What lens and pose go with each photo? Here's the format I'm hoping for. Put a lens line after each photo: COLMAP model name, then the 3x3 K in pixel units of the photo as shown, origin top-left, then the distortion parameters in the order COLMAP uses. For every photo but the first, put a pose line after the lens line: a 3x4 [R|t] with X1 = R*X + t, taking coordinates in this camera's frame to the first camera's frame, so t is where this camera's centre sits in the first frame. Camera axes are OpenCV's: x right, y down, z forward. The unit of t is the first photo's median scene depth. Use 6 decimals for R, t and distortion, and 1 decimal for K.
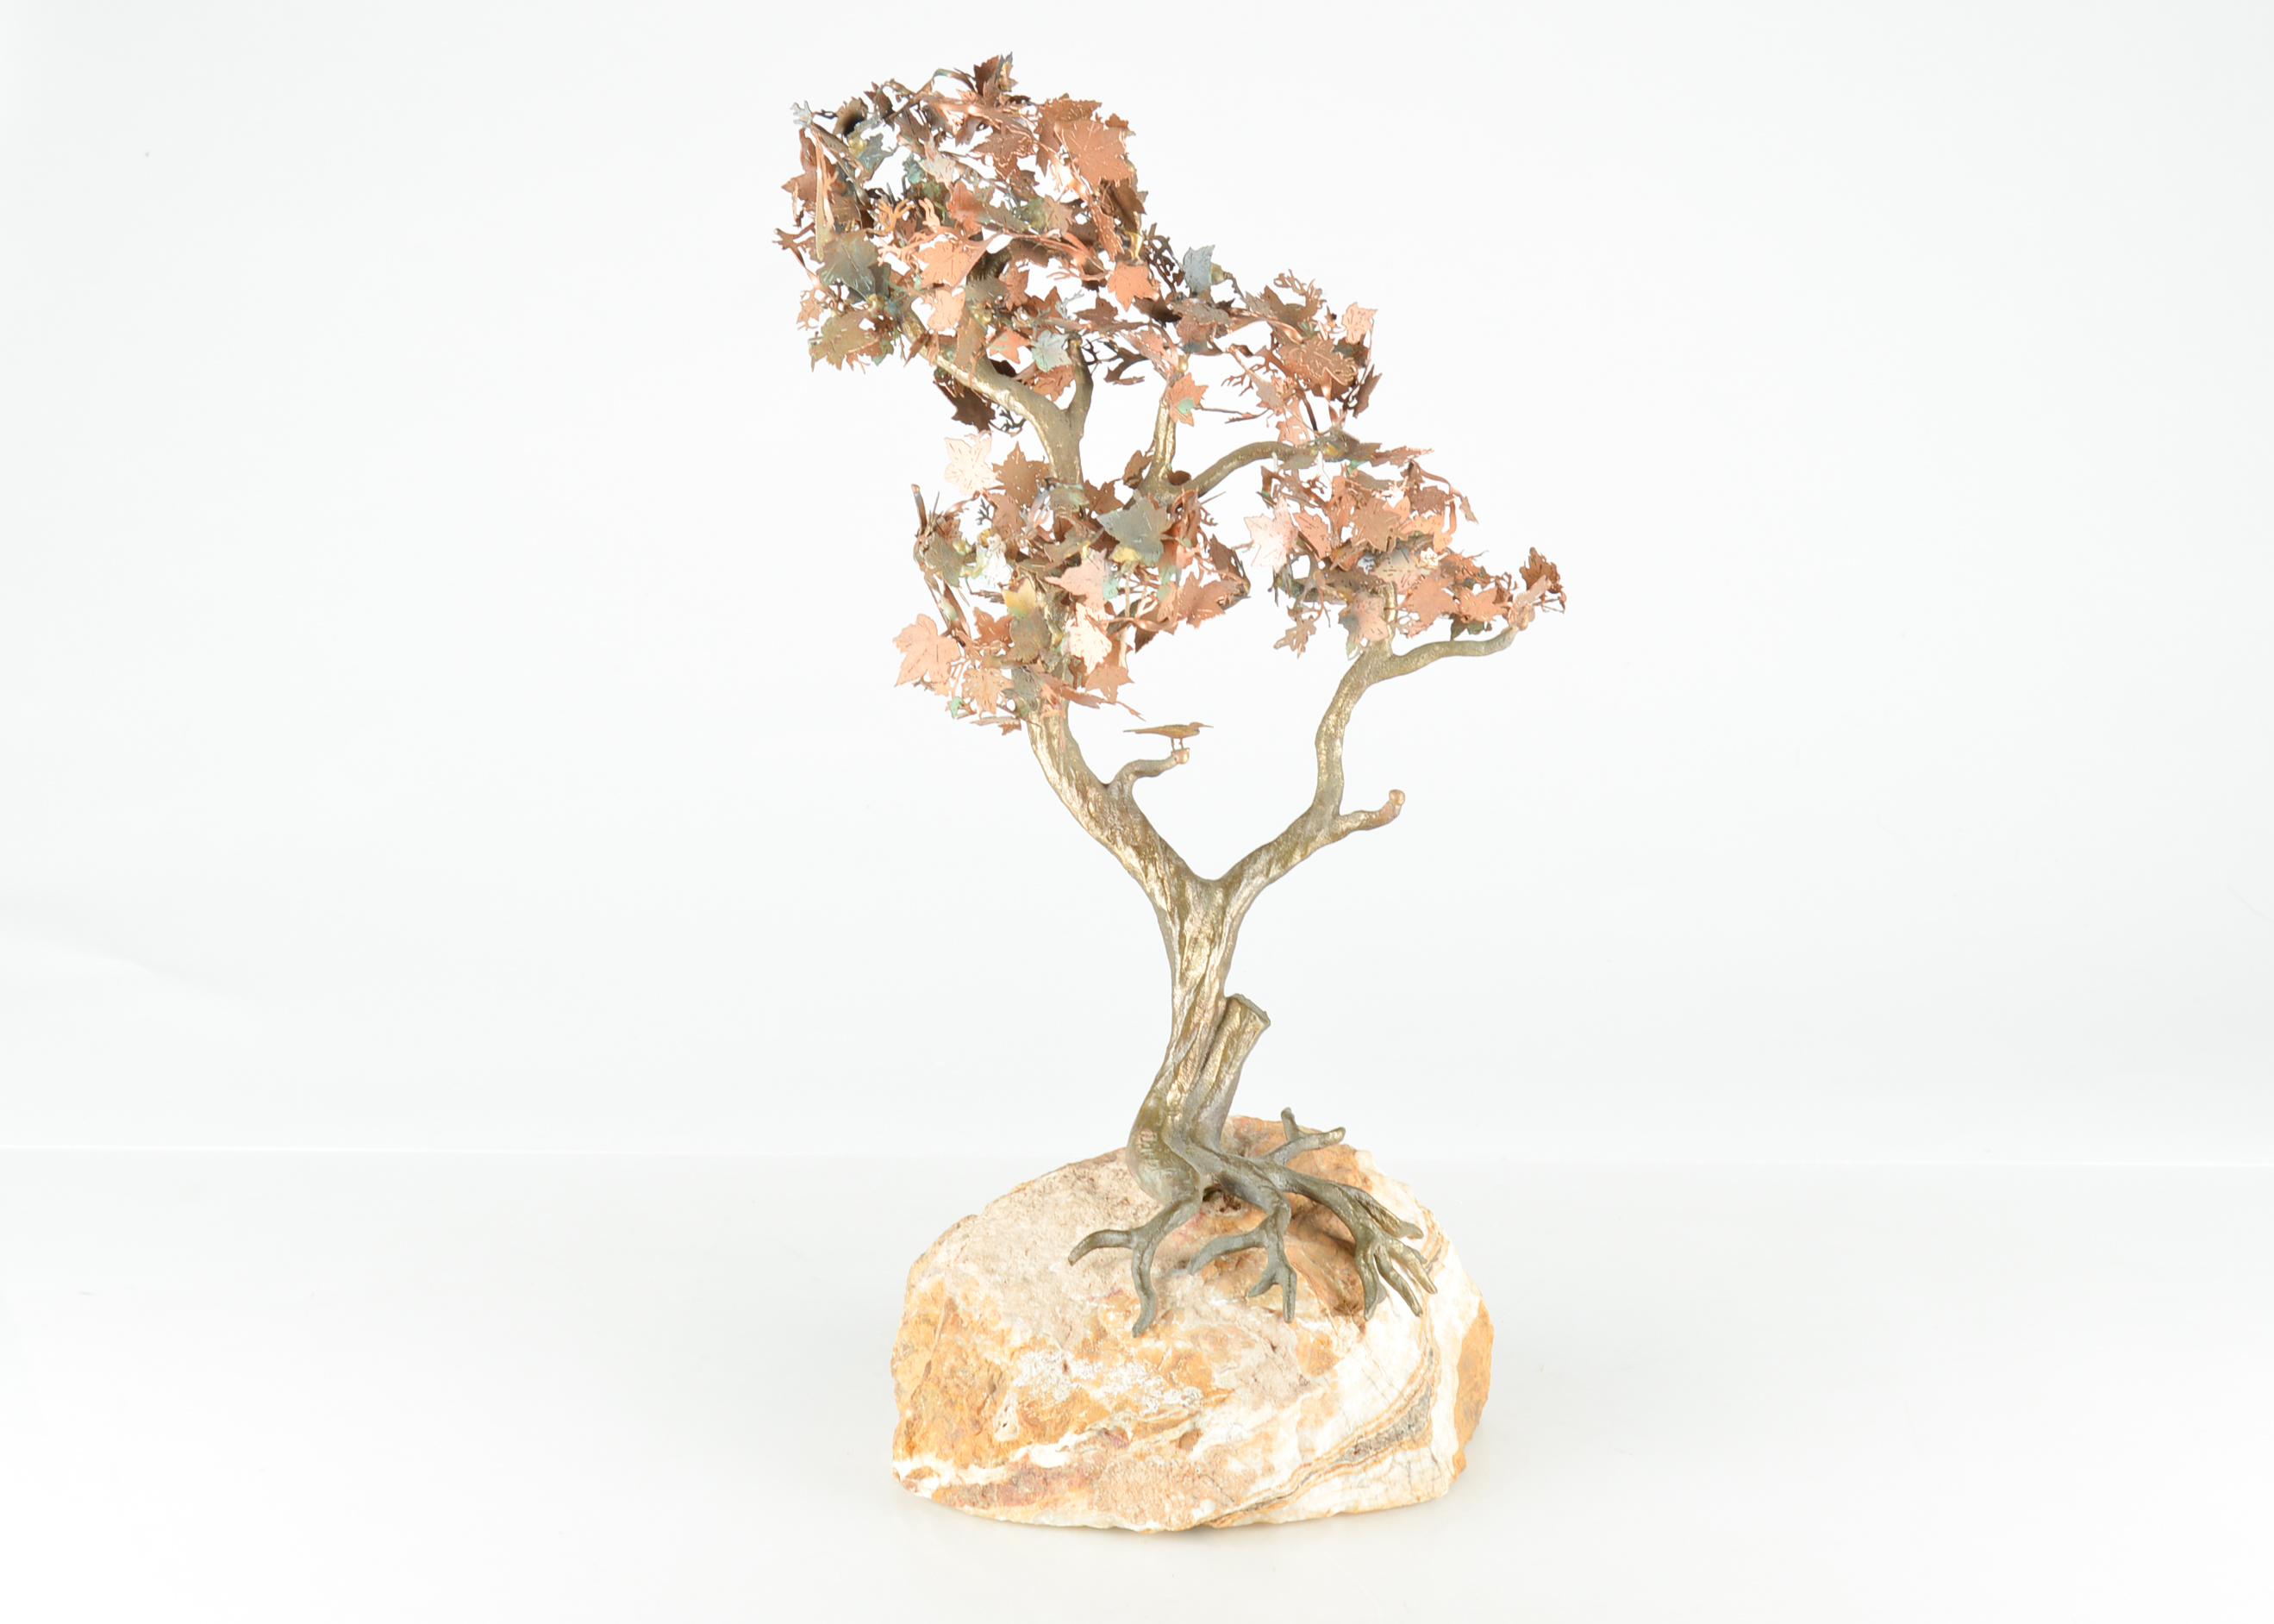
lens RADIAL K [[3773.6, 0, 1137.0], [0, 3773.6, 812.0], [0, 0, 1]] dist [-0.006700, -0.024350]
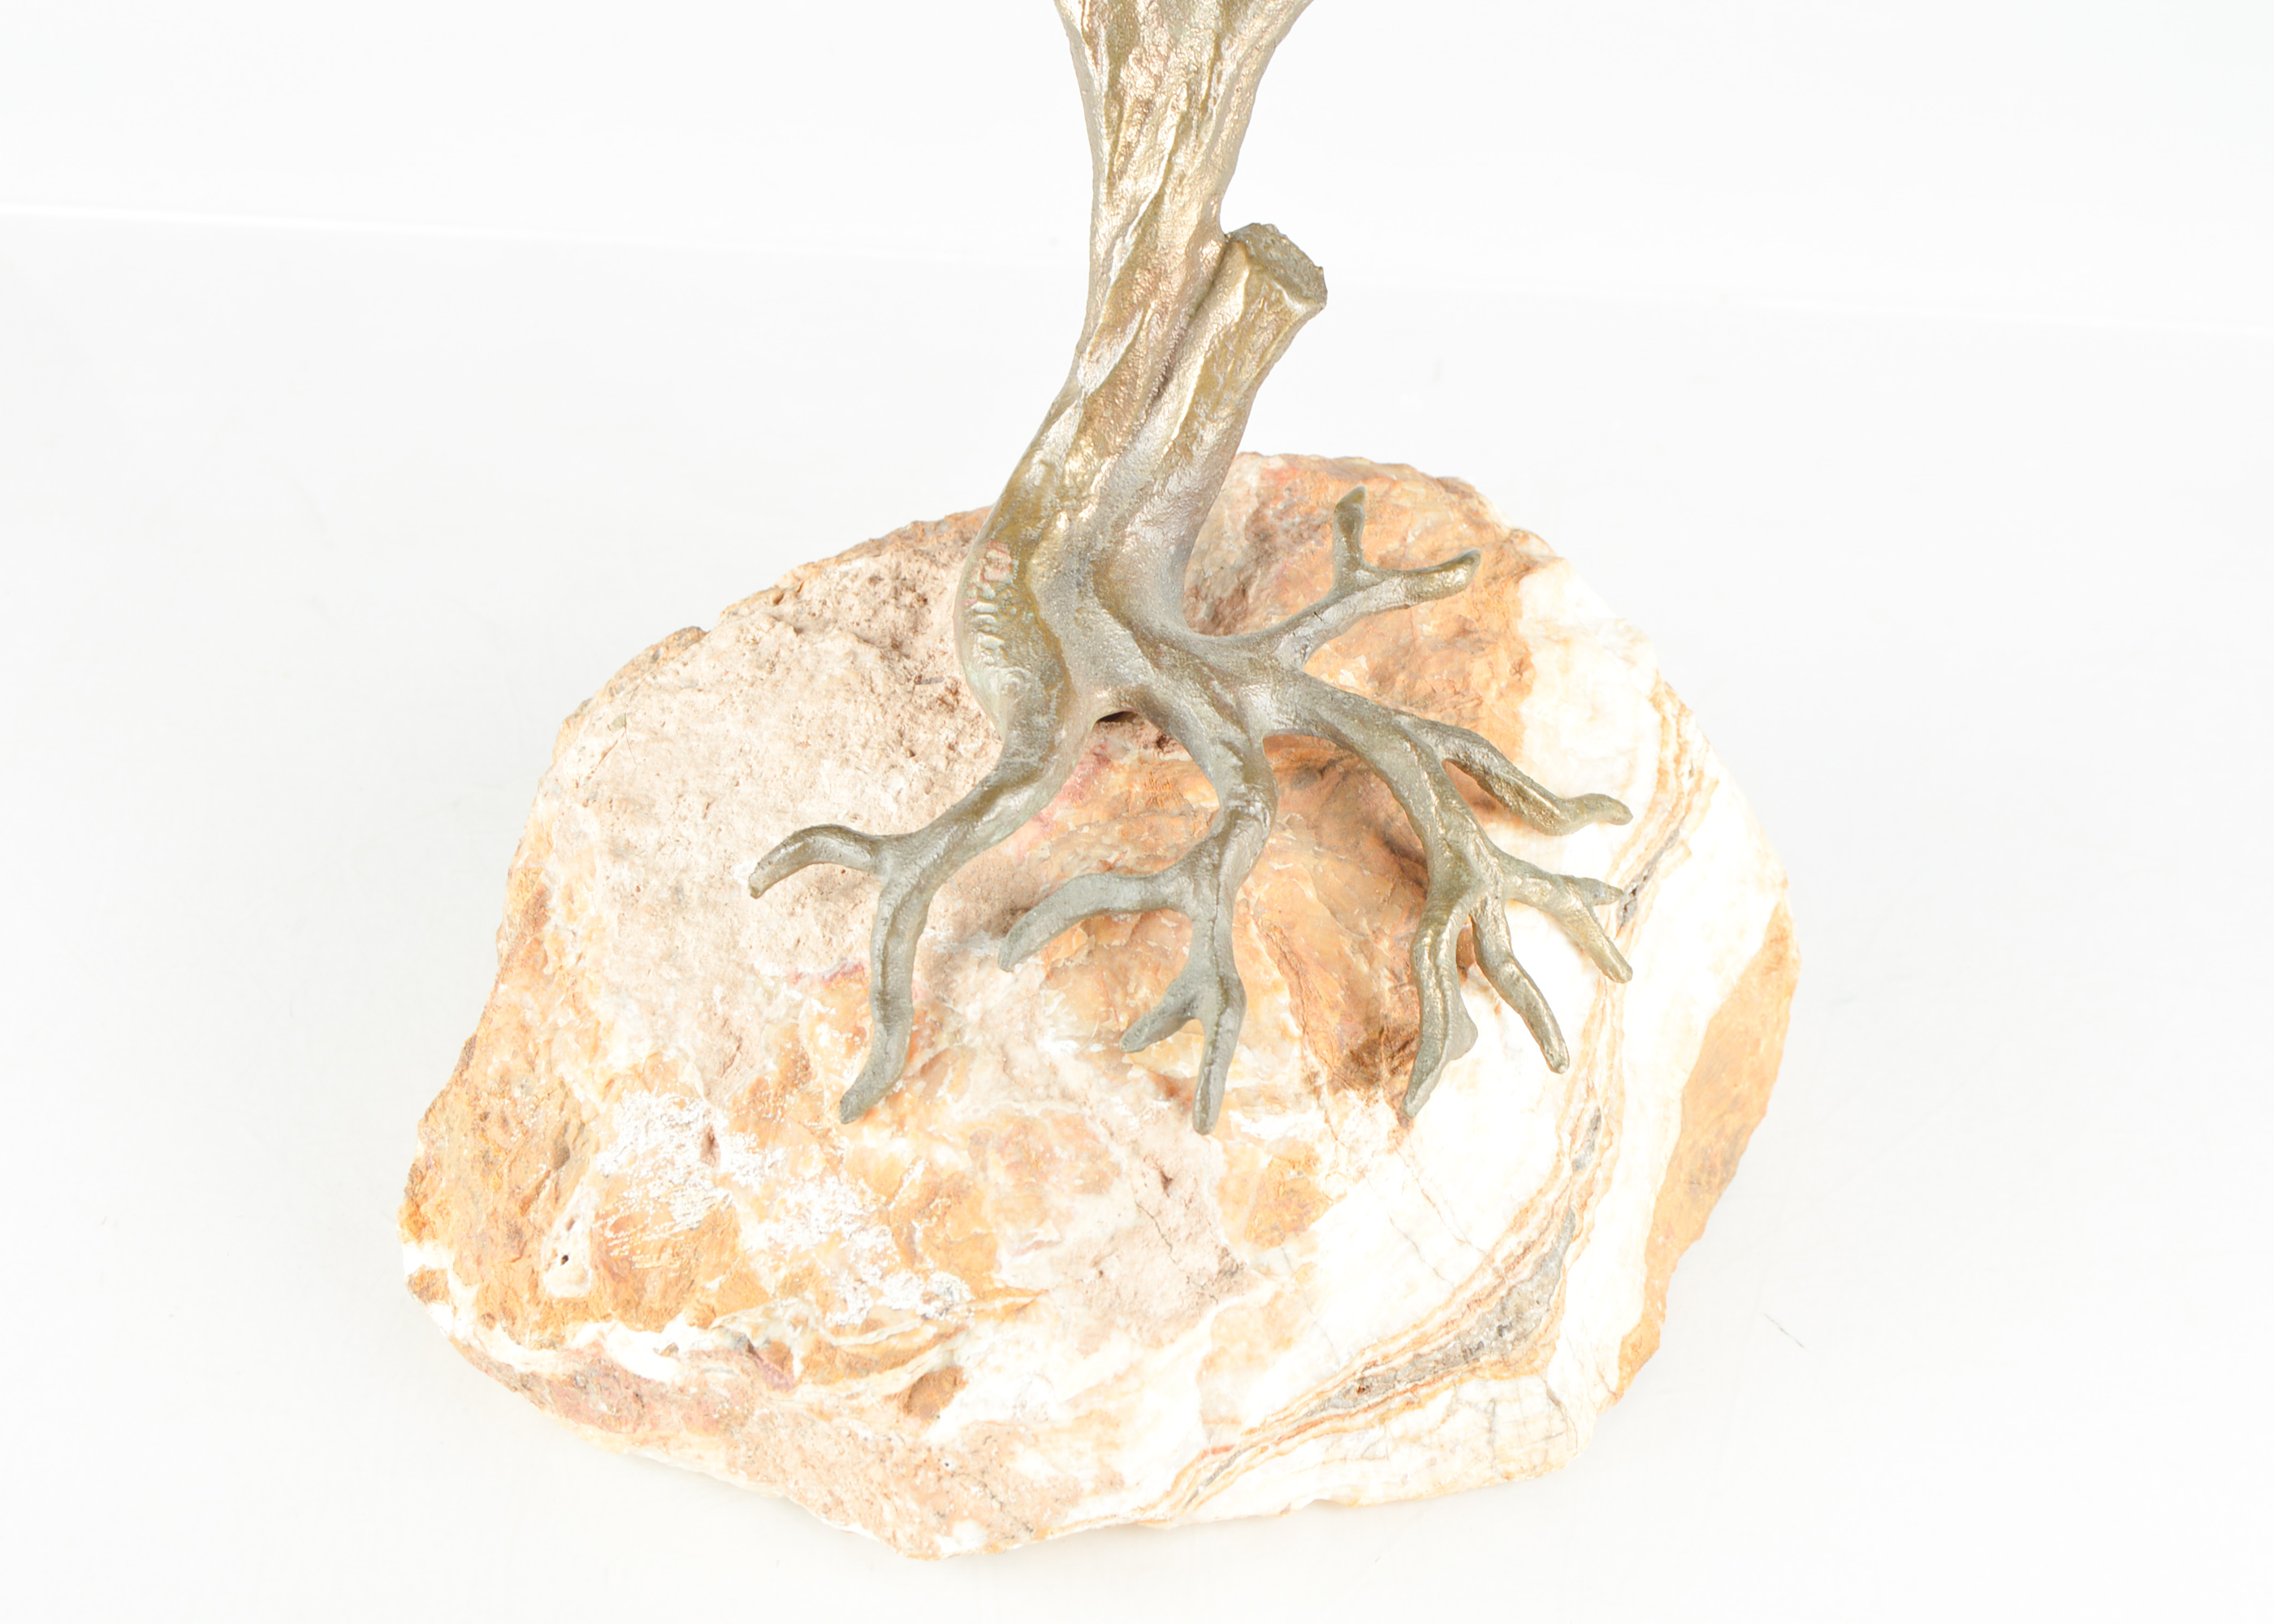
lens RADIAL K [[3773.3, 0, 1137.0], [0, 3773.3, 812.0], [0, 0, 1]] dist [-0.006700, -0.024350]
pose [[0.979466, 0.106395, -0.171249, 0.098941], [-0.032956, 0.922481, 0.384634, -0.057267], [0.198897, -0.371092, 0.907045, 0.618579]]
